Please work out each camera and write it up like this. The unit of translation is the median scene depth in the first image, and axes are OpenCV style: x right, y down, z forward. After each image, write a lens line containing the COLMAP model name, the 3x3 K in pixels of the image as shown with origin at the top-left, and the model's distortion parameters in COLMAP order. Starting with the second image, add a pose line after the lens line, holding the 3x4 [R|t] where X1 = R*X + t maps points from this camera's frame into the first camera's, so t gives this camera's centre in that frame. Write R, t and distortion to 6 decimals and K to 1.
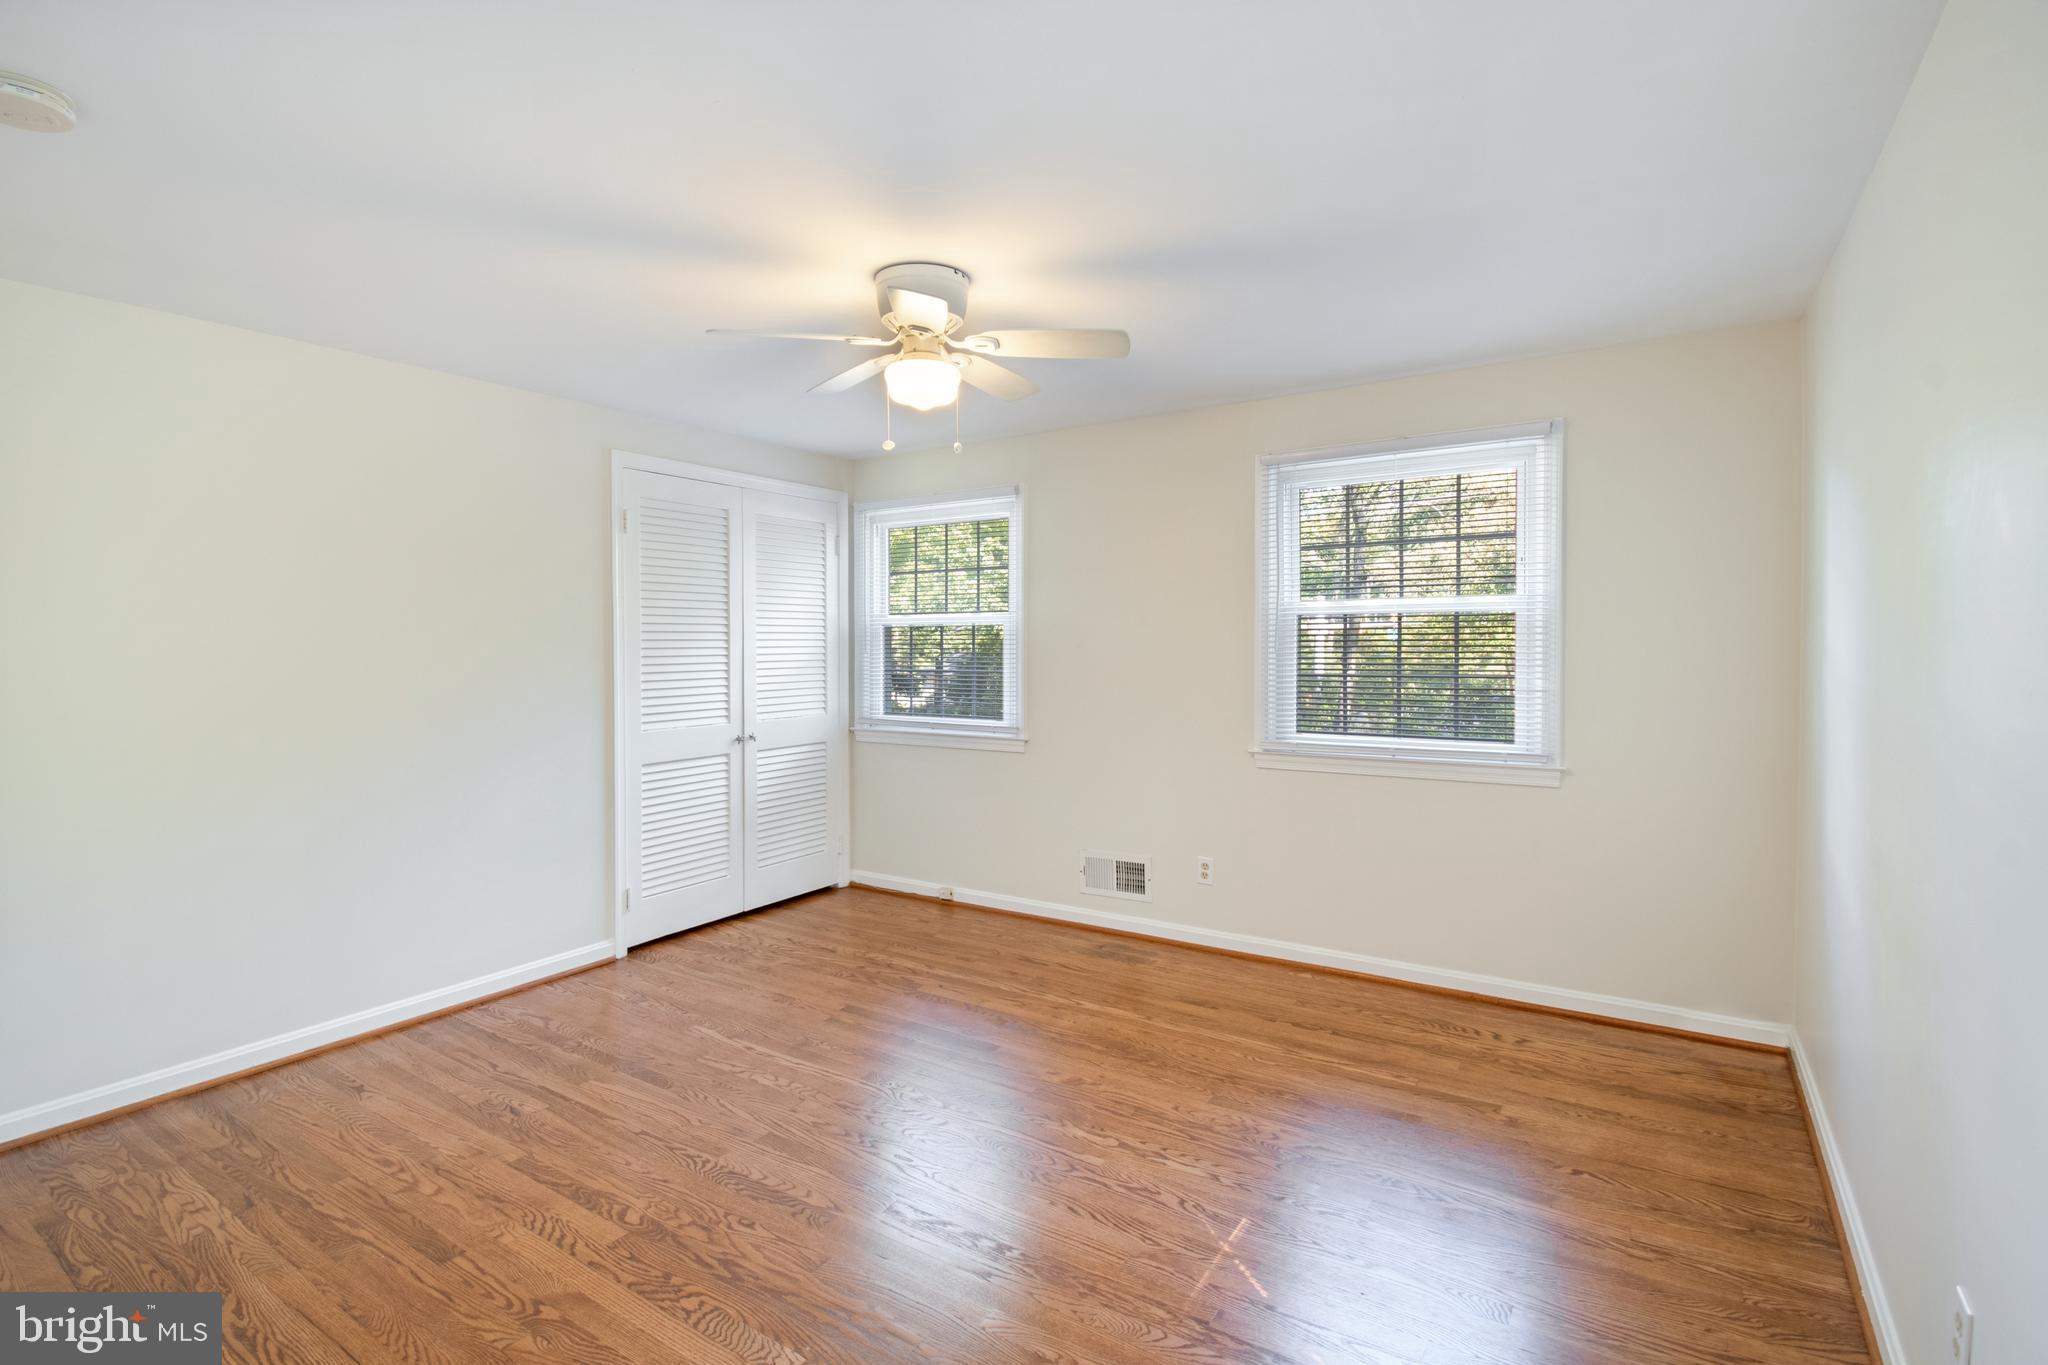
lens RADIAL K [[962.6, 0, 1082.5], [0, 962.6, 647.1], [0, 0, 1]] dist [0.016563, -0.000309]
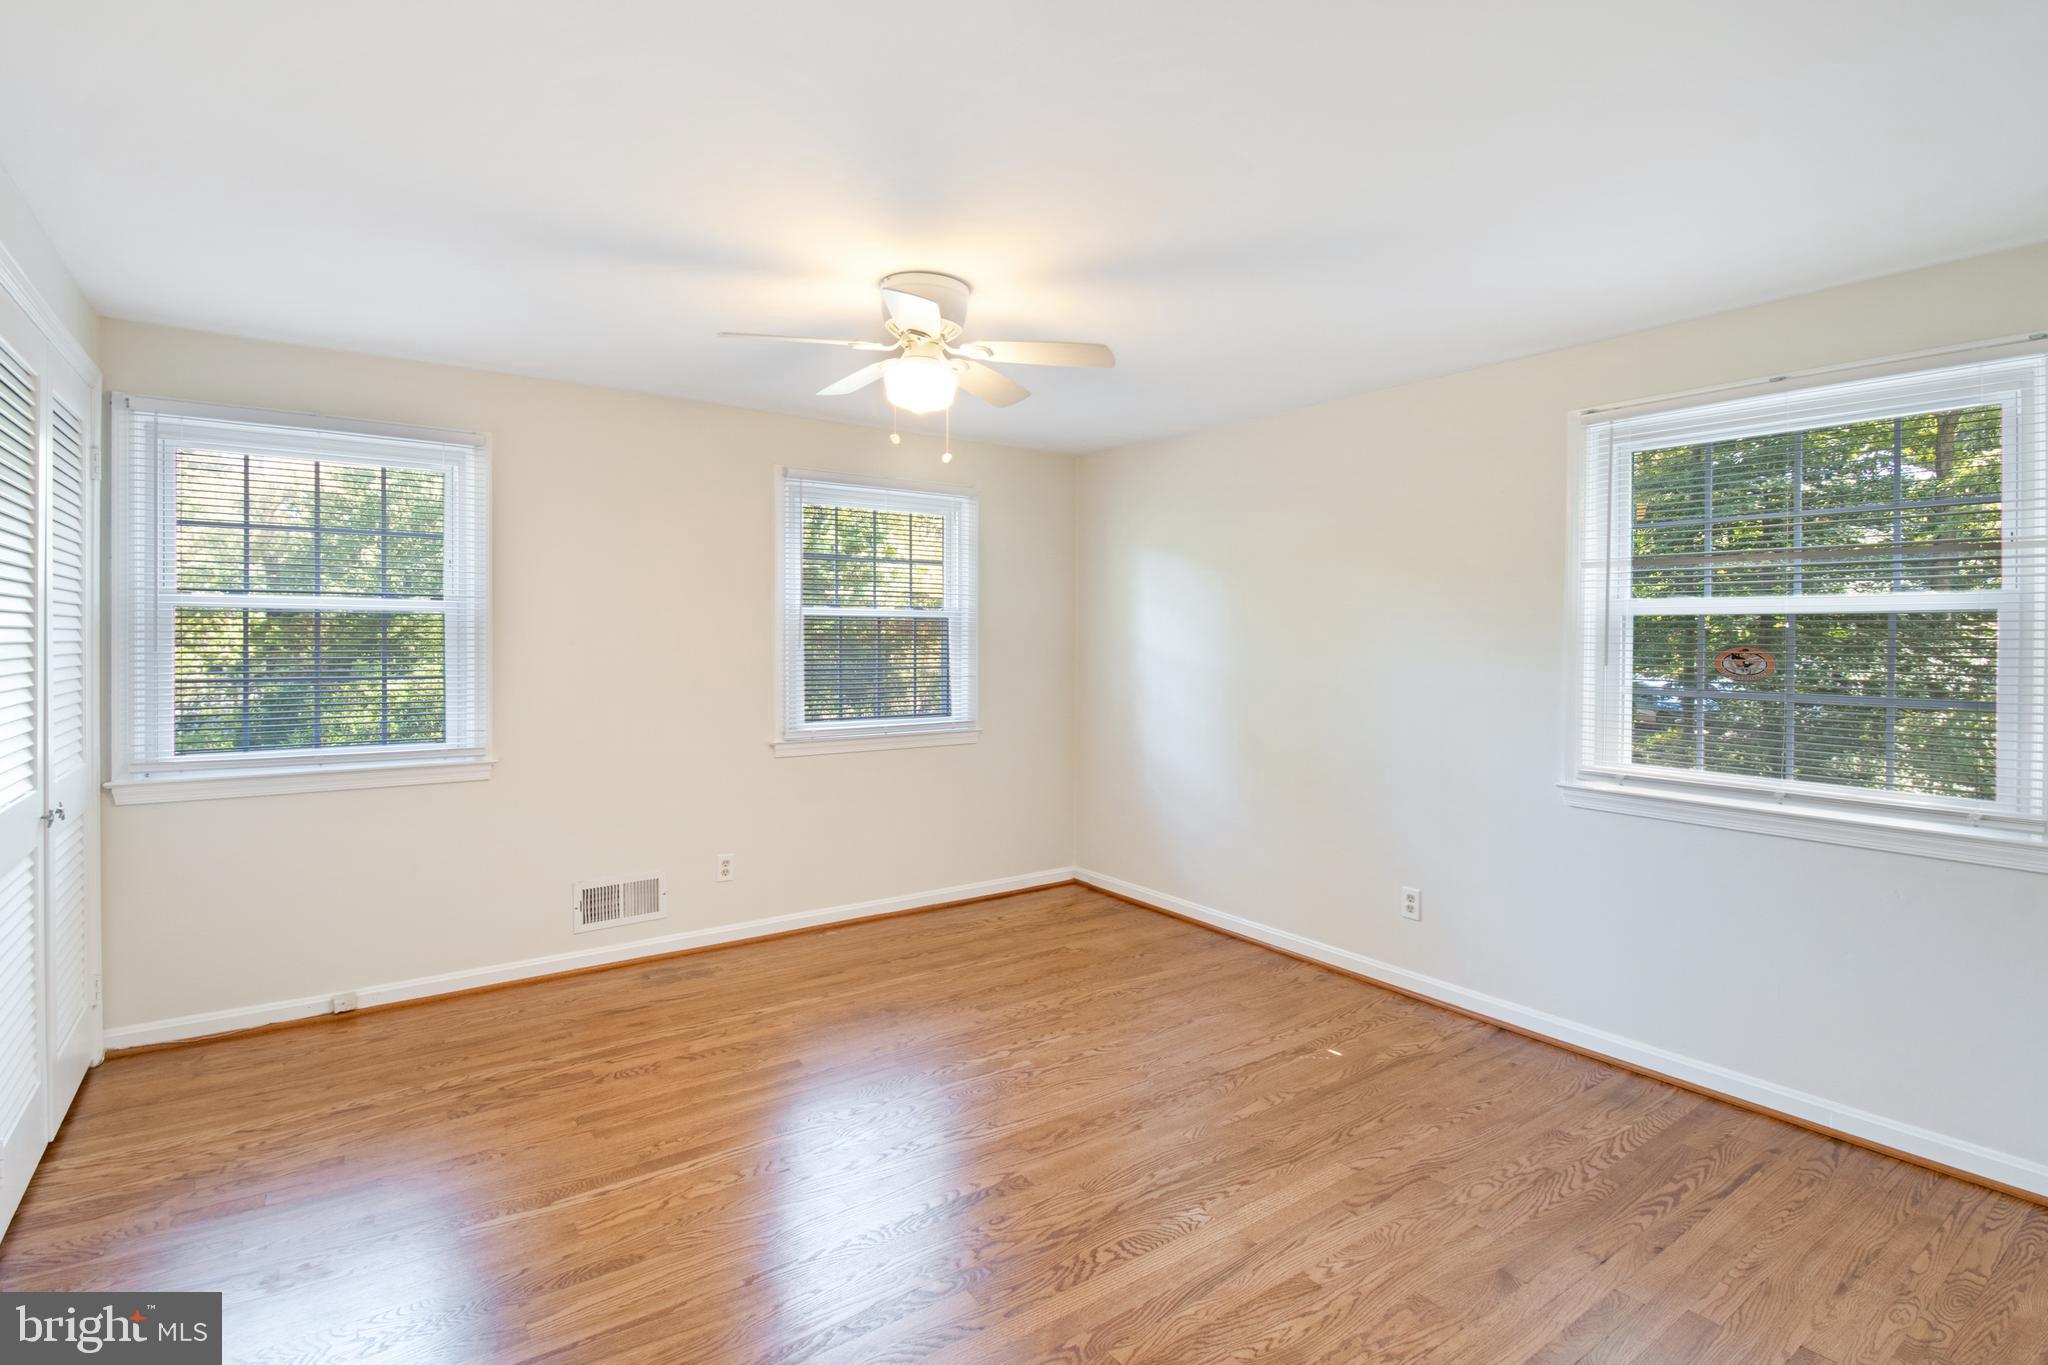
lens RADIAL K [[981.7, 0, 1024.8], [0, 981.7, 664.7], [0, 0, 1]] dist [0.011485, -0.000721]
pose [[0.372364, -0.015594, 0.927956, -0.828289], [-0.001617, 0.999846, 0.017451, 0.003443], [-0.928085, -0.007998, 0.372282, 0.394932]]
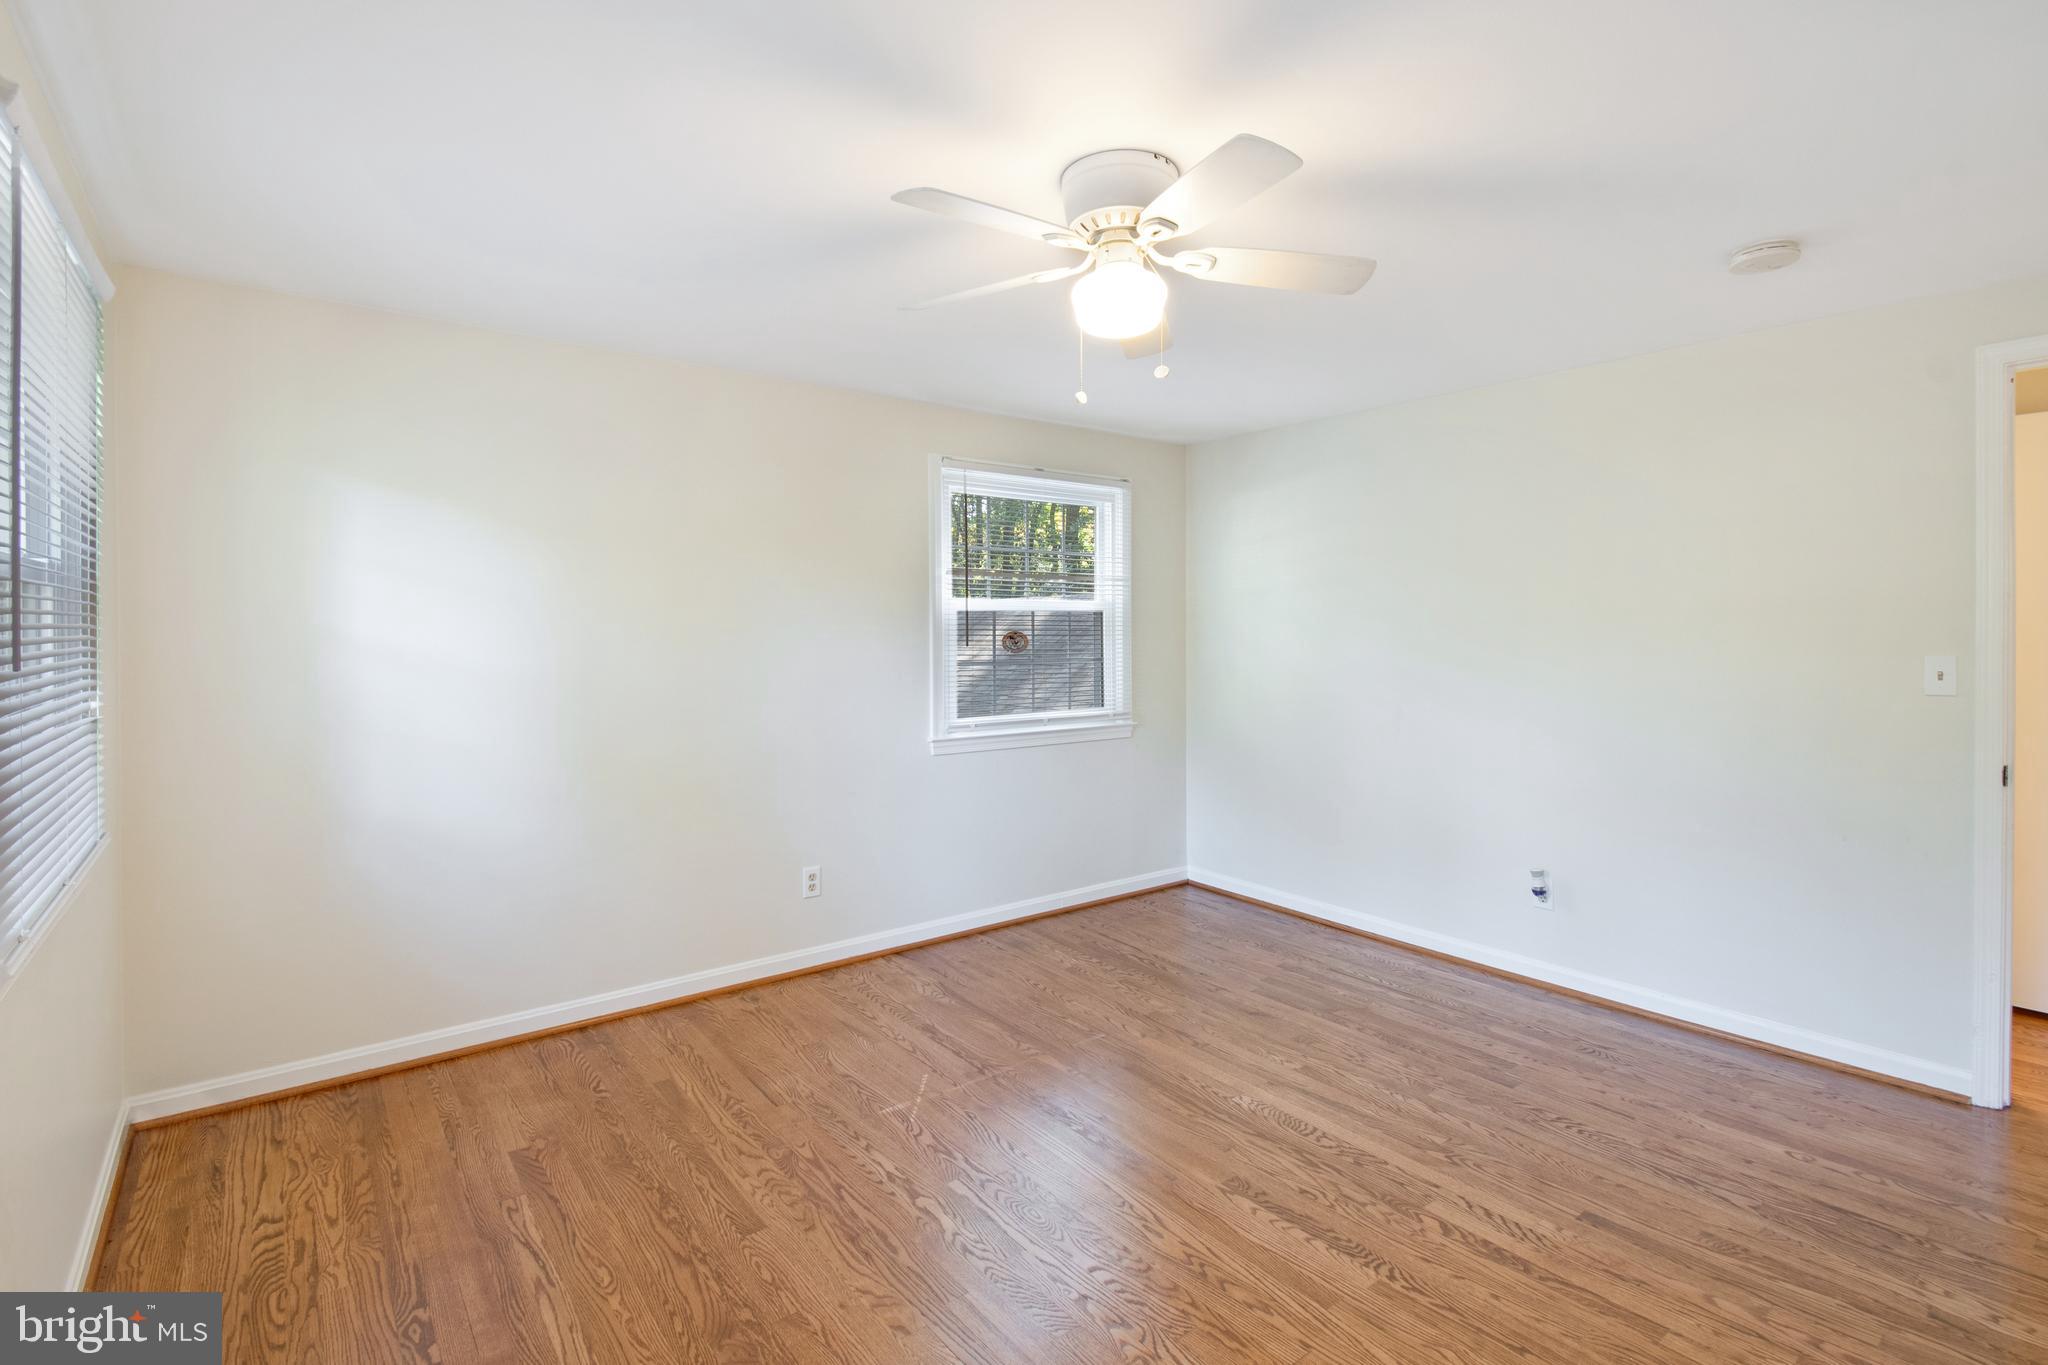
lens RADIAL K [[931.2, 0, 1037.9], [0, 931.2, 632.5], [0, 0, 1]] dist [0.007413, -0.000184]
pose [[-0.928370, 0.010170, 0.371518, -0.297587], [0.018151, 0.999673, 0.017991, -0.019533], [-0.371213, 0.023446, -0.928252, 1.321214]]
